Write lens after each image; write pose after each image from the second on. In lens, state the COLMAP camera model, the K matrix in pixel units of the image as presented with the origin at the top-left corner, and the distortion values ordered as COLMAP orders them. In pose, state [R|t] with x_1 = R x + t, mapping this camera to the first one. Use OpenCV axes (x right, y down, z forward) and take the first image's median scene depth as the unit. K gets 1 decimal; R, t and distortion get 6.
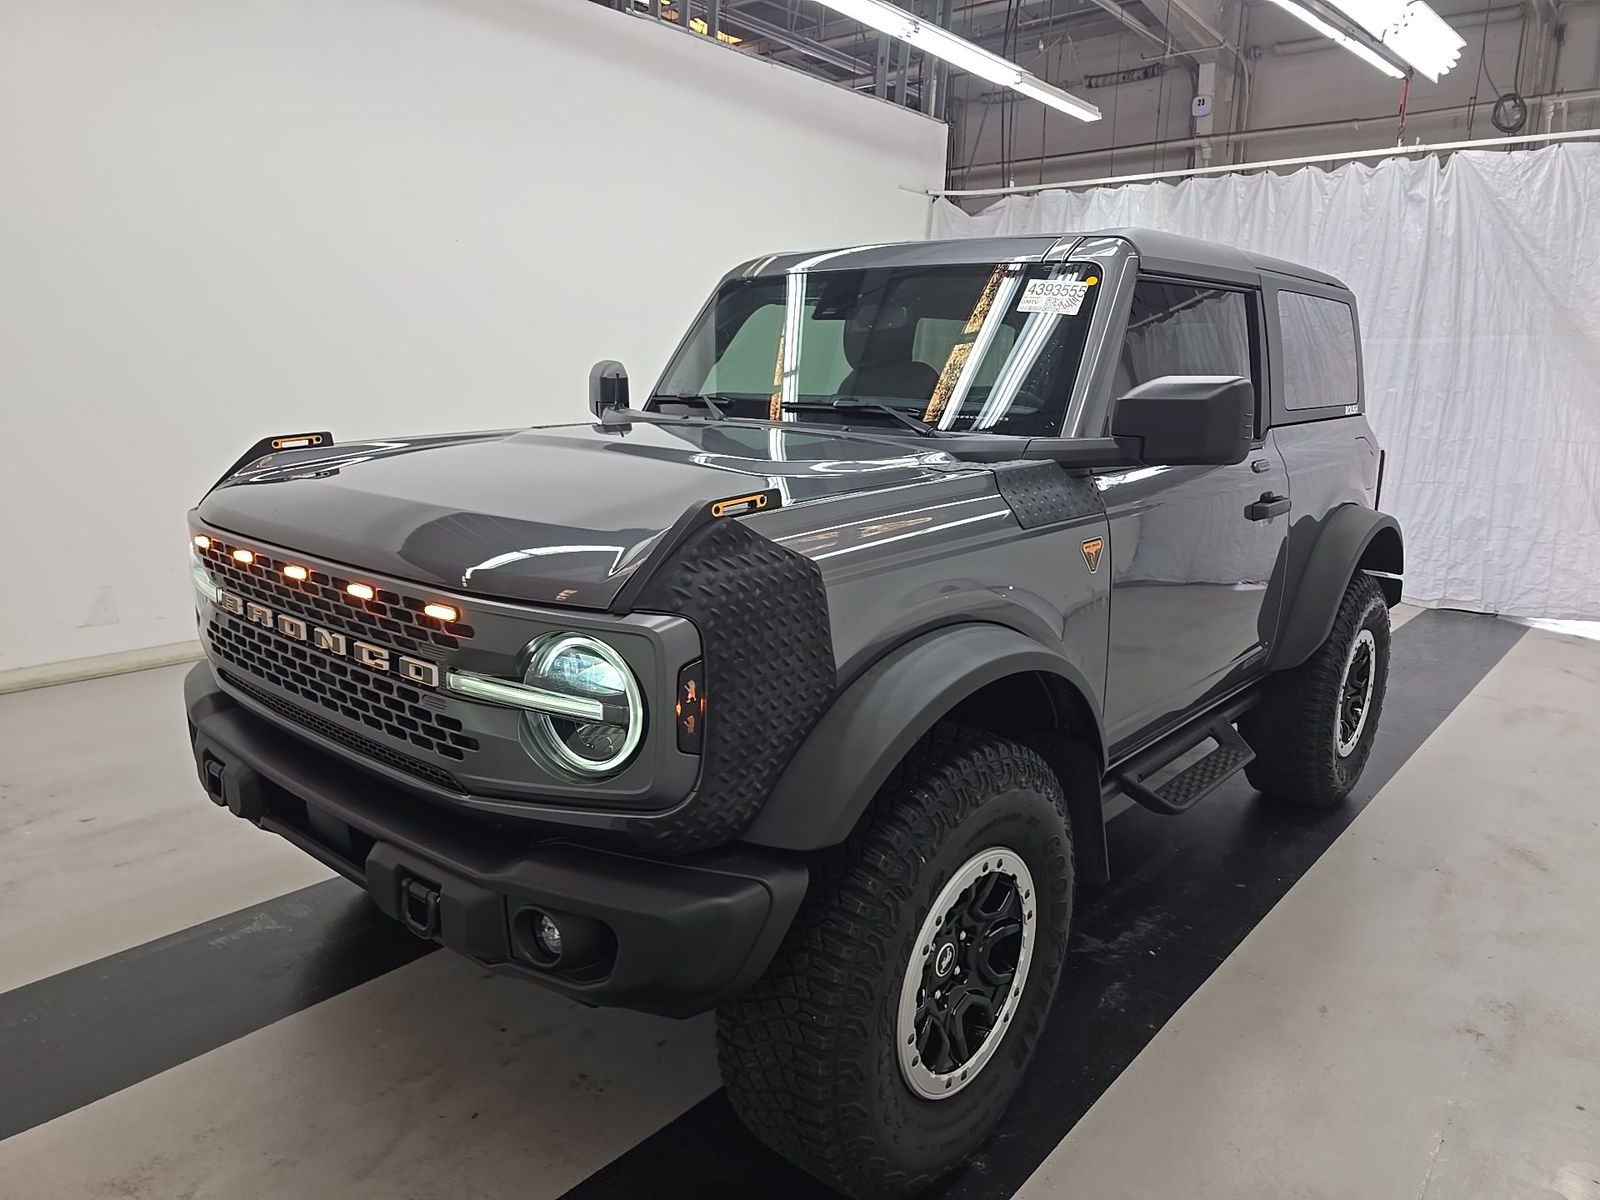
lens RADIAL K [[1076.9, 0, 799.3], [0, 1076.9, 603.1], [0, 0, 1]] dist [0.050906, -0.044897]
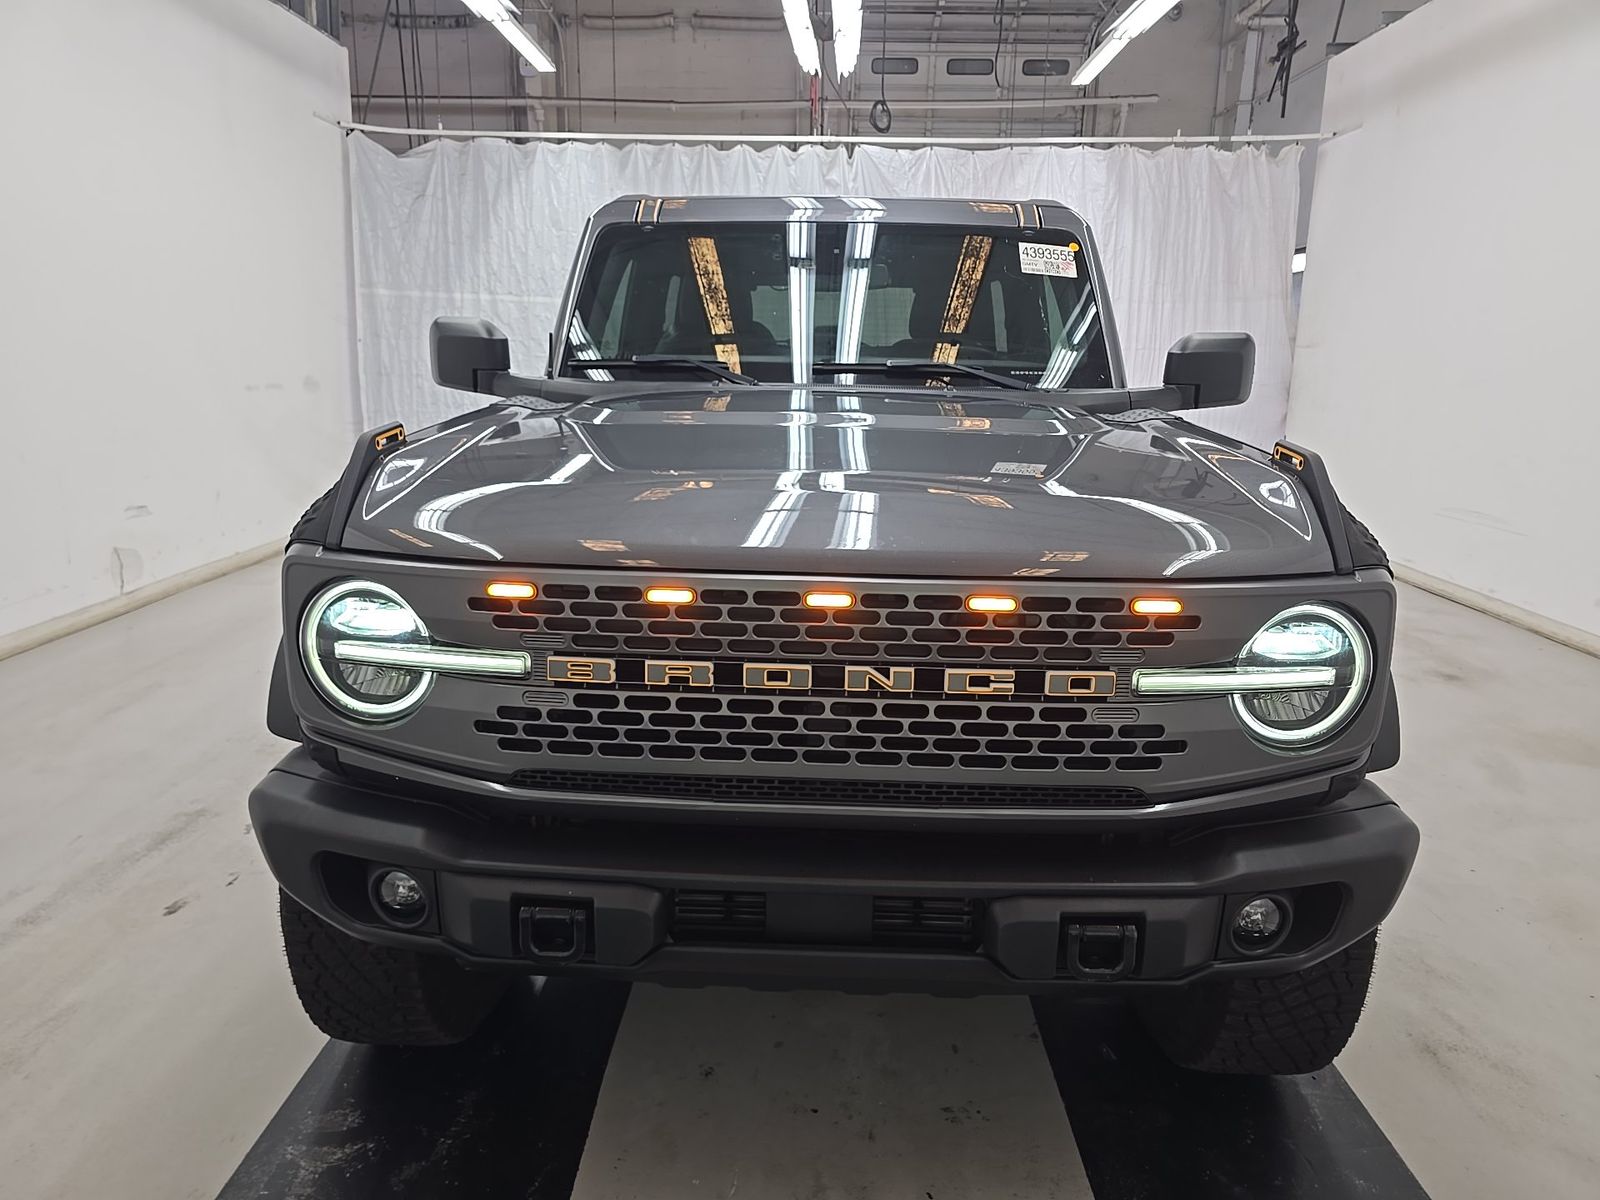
lens RADIAL K [[1076.9, 0, 794.8], [0, 1076.9, 606.0], [0, 0, 1]] dist [0.050906, -0.044897]
pose [[0.782041, -0.156152, 0.603347, -0.239971], [0.133336, 0.987608, 0.082776, -0.022849], [-0.608796, 0.015713, 0.793171, 0.106340]]
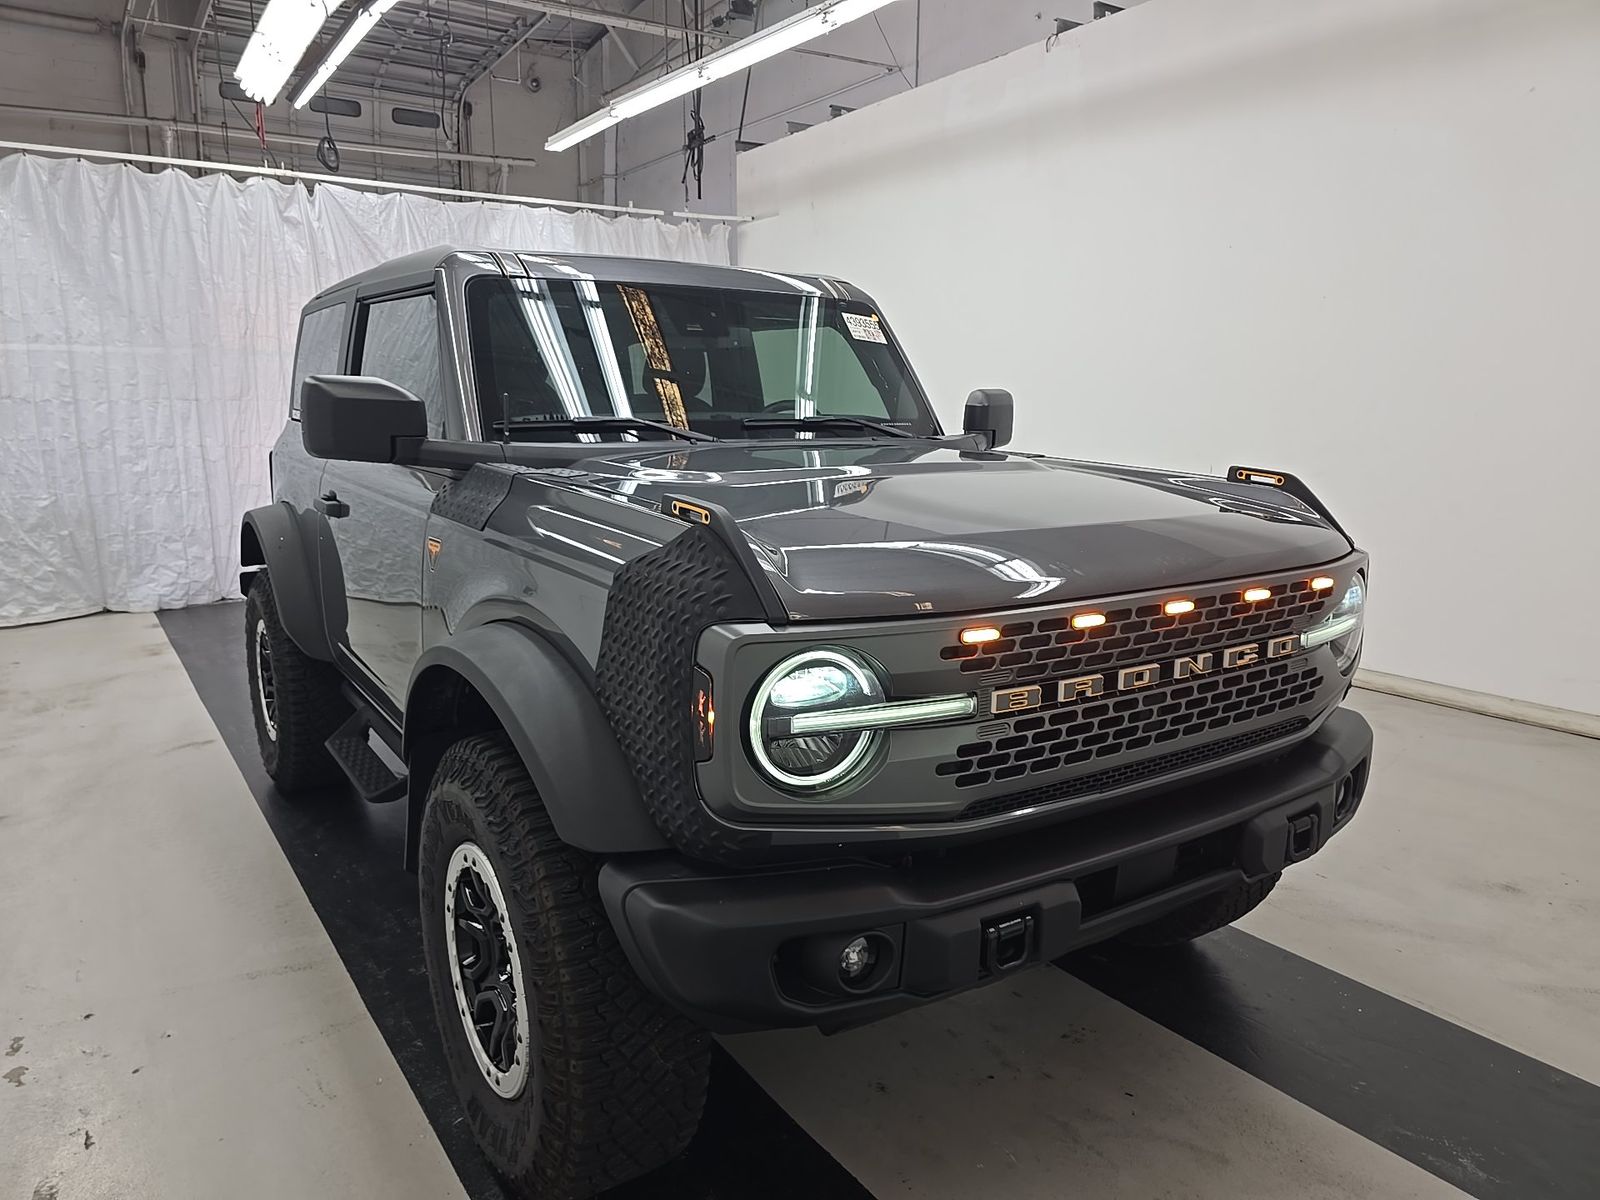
lens RADIAL K [[1076.9, 0, 797.7], [0, 1076.9, 599.9], [0, 0, 1]] dist [0.050906, -0.044897]
pose [[0.279733, -0.197285, 0.939589, -0.370255], [0.205605, 0.968264, 0.142094, -0.060701], [-0.937804, 0.153435, 0.311418, 0.259468]]
